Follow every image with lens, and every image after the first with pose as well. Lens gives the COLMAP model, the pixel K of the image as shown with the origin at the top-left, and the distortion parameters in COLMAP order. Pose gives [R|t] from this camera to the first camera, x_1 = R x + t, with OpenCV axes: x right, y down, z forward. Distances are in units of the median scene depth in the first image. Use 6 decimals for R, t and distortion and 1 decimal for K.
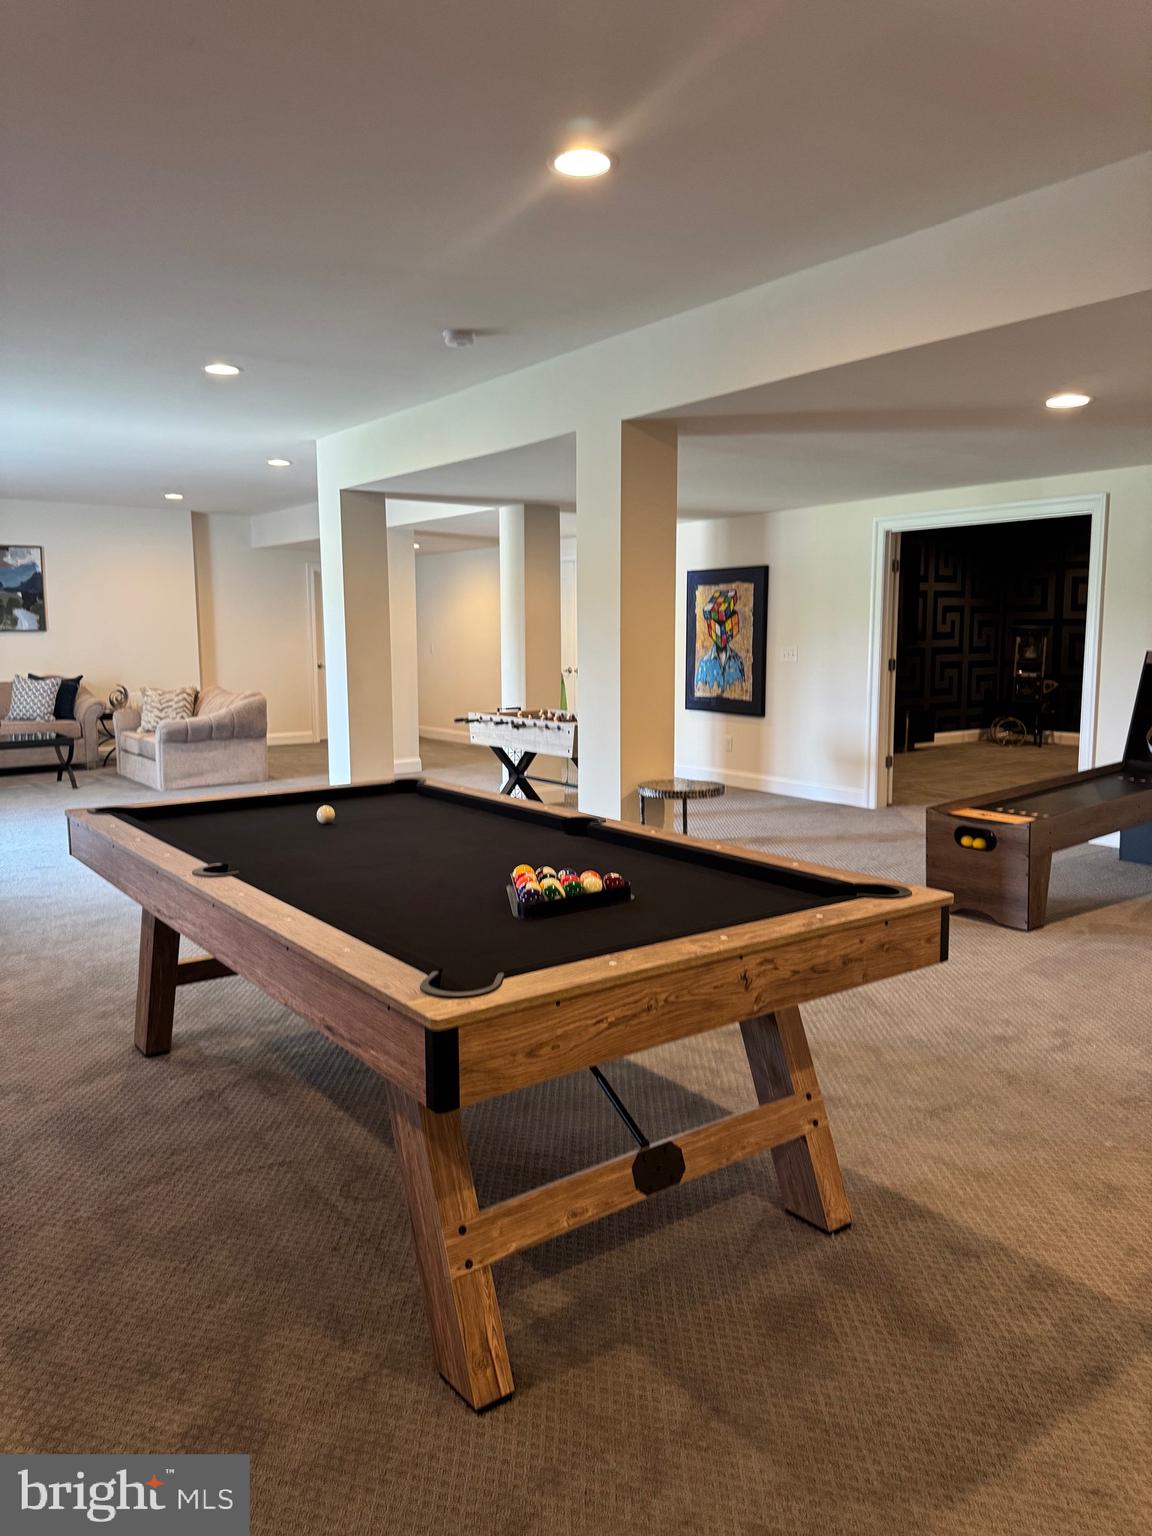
lens RADIAL K [[1064.7, 0, 576.0], [0, 1064.7, 768.0], [0, 0, 1]] dist [0.159896, -0.269416]
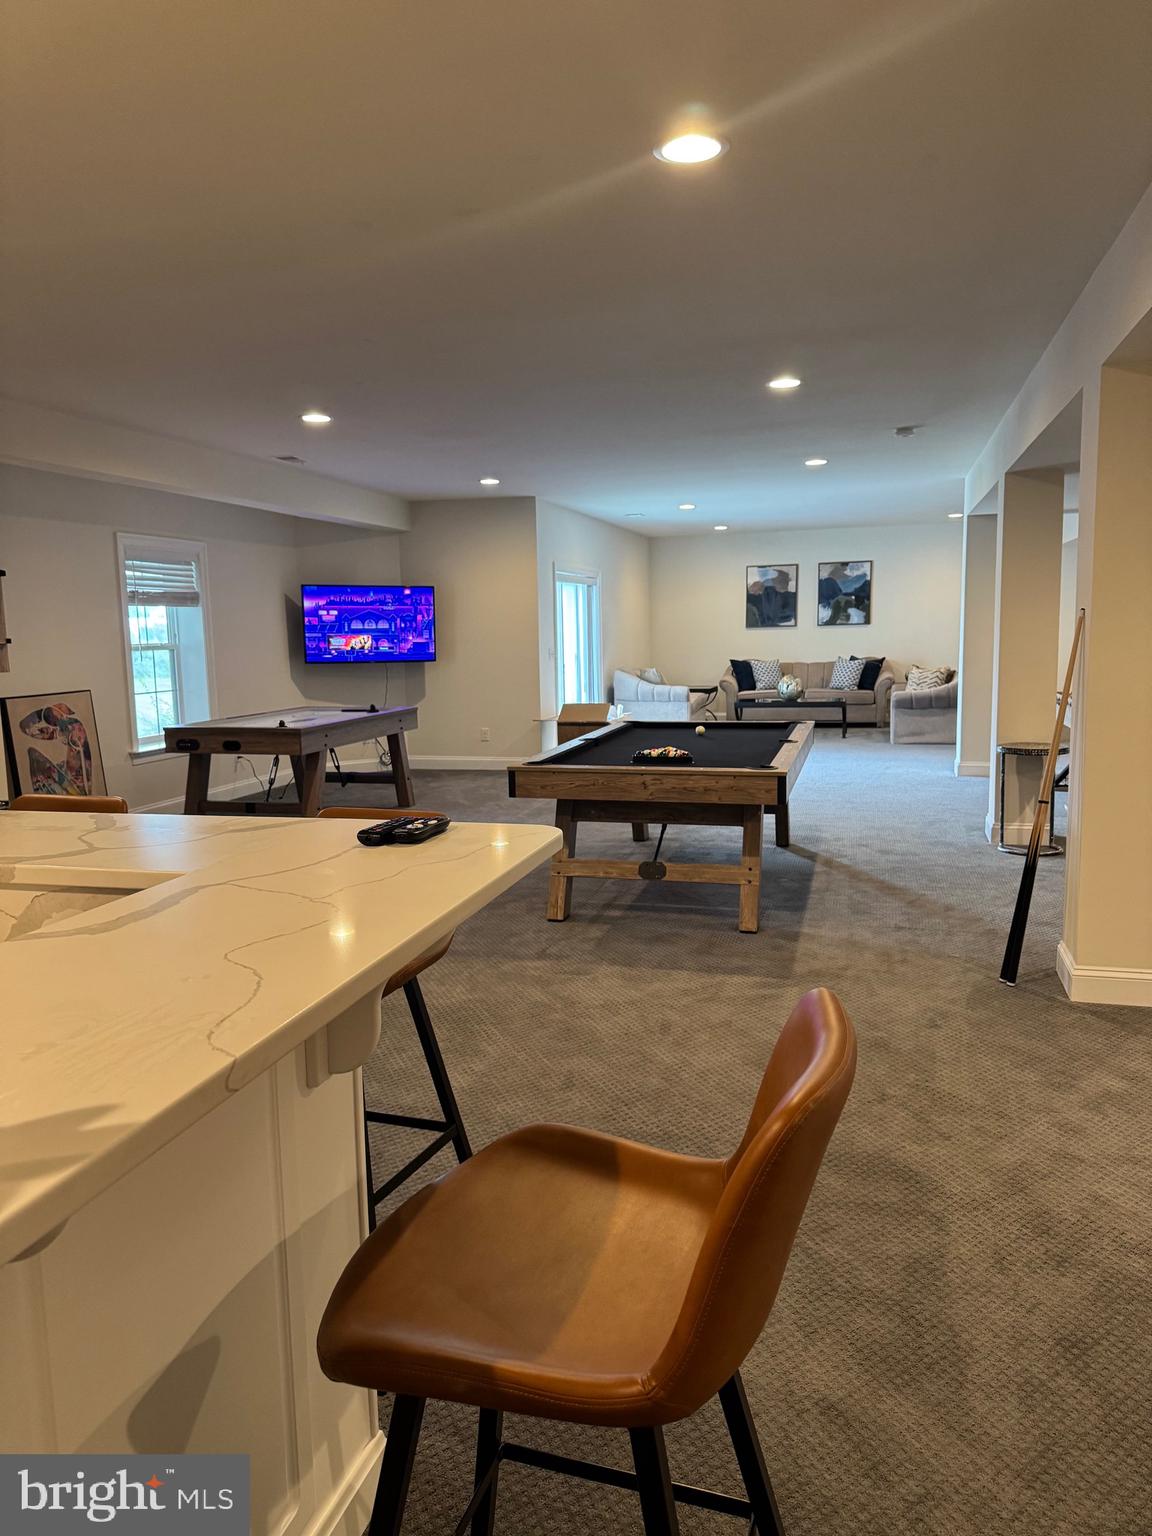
lens RADIAL K [[1064.7, 0, 576.0], [0, 1064.7, 768.0], [0, 0, 1]] dist [0.159896, -0.269416]
pose [[0.623837, 0.094845, -0.775779, 0.400264], [-0.081437, 0.995094, 0.056171, 0.007190], [0.777300, 0.028135, 0.628500, -0.134501]]
